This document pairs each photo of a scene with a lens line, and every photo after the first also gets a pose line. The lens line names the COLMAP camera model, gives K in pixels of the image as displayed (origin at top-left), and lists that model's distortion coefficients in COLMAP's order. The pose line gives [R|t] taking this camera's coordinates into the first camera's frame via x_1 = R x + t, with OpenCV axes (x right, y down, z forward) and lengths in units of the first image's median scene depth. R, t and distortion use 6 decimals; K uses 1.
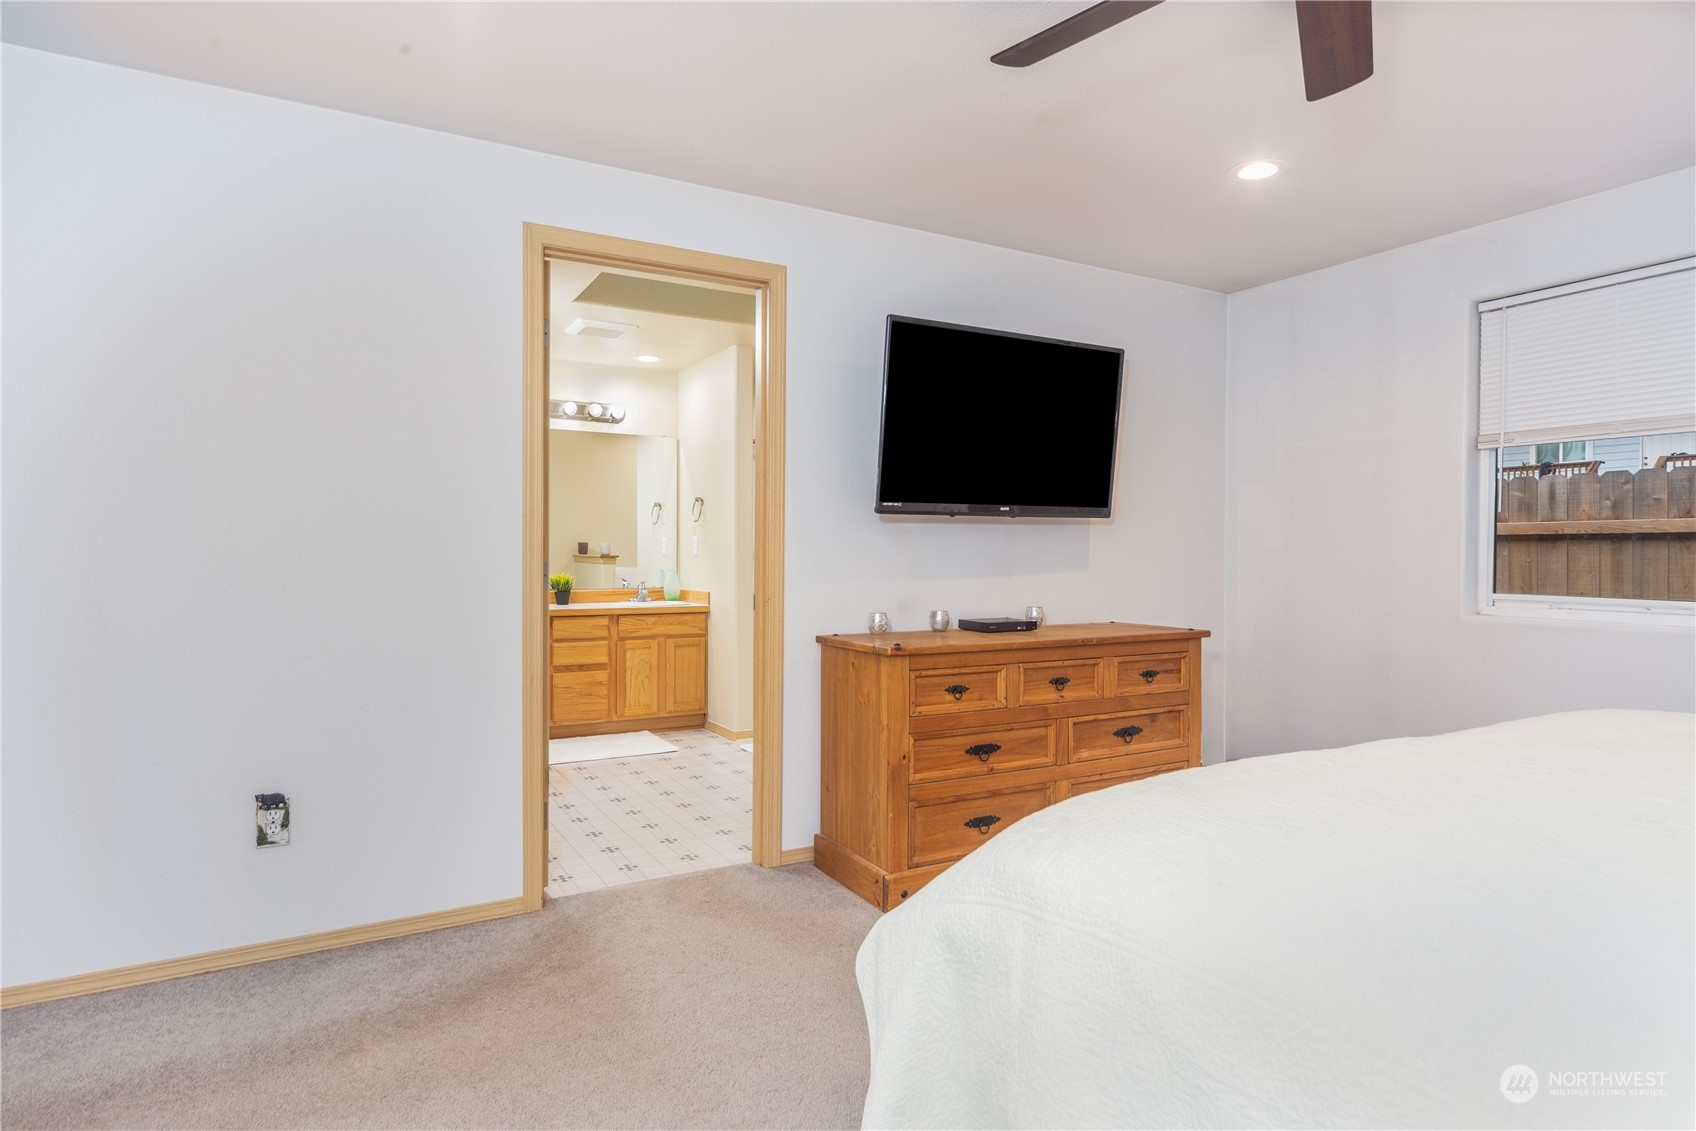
lens RADIAL K [[939.4, 0, 848.0], [0, 939.4, 565.5], [0, 0, 1]] dist [-0.000906, -0.000305]
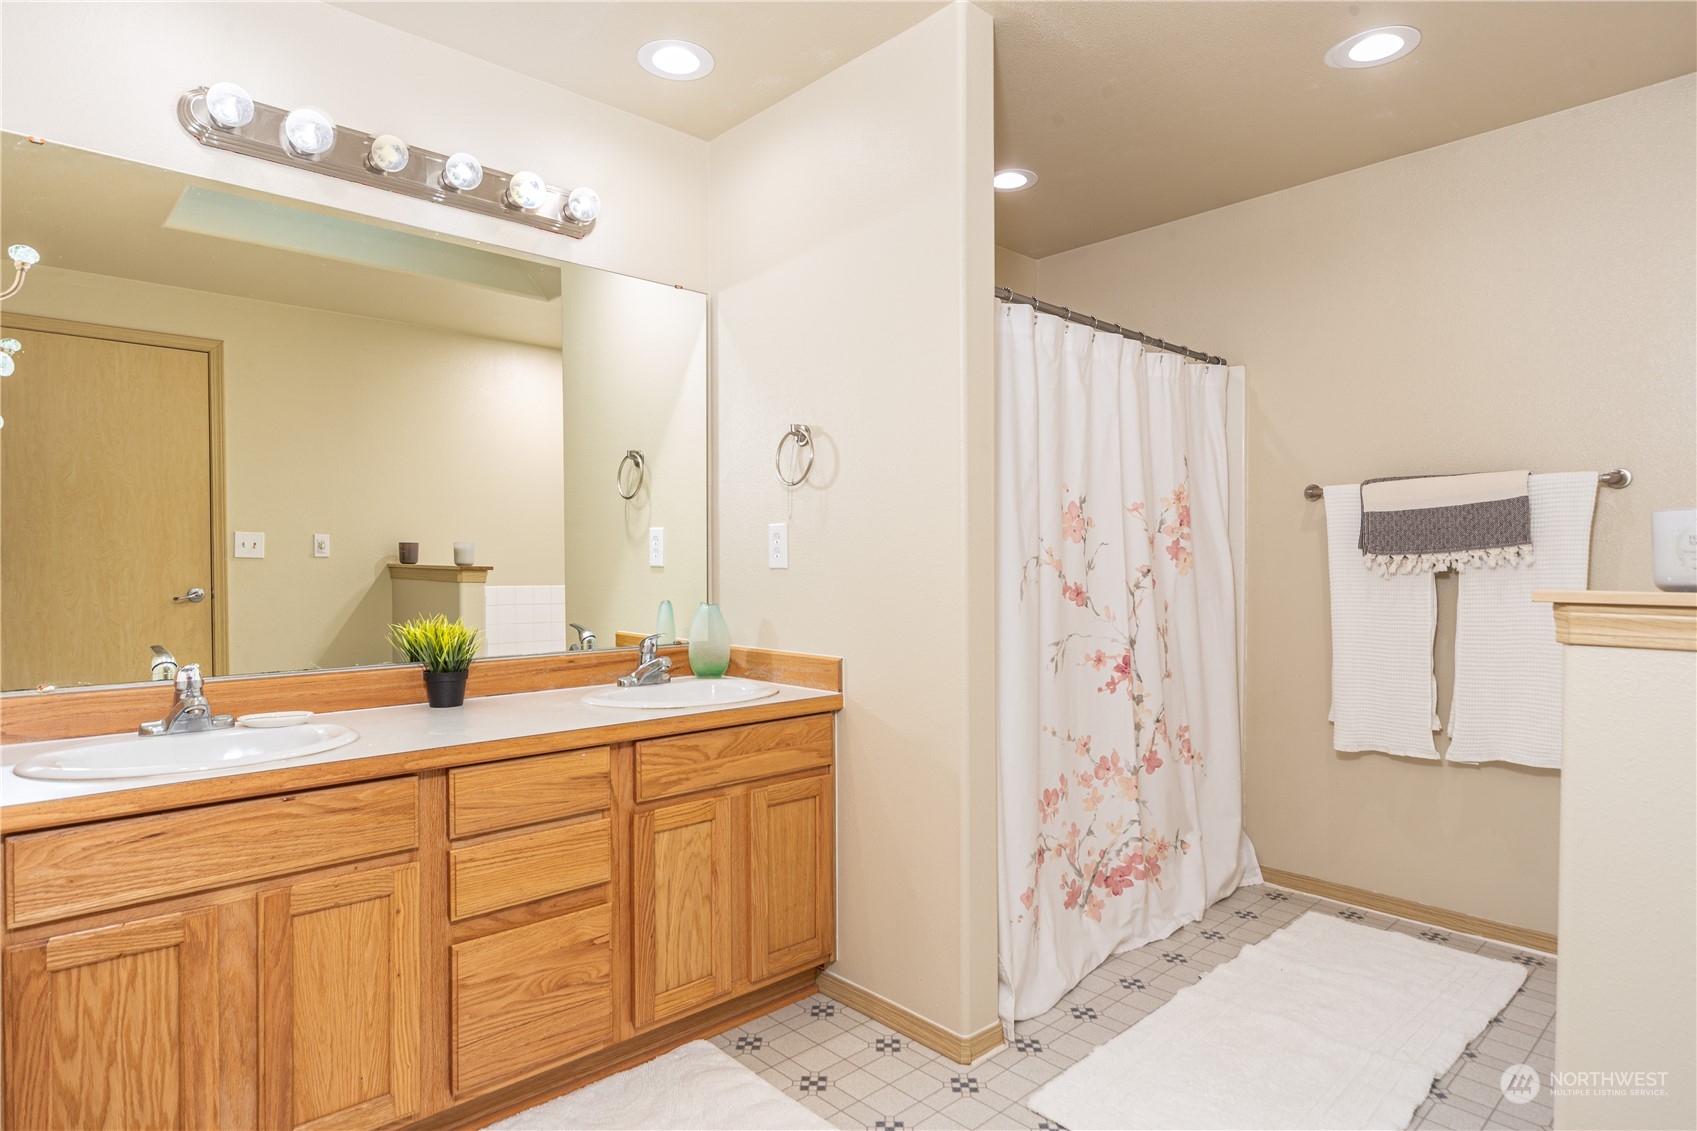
lens RADIAL K [[939.9, 0, 848.5], [0, 939.9, 565.5], [0, 0, 1]] dist [-0.000906, -0.000305]
pose [[0.973578, -0.005526, 0.228290, -0.245093], [0.006568, 0.999971, -0.003803, -0.011046], [-0.228262, 0.005202, 0.973586, 0.631238]]
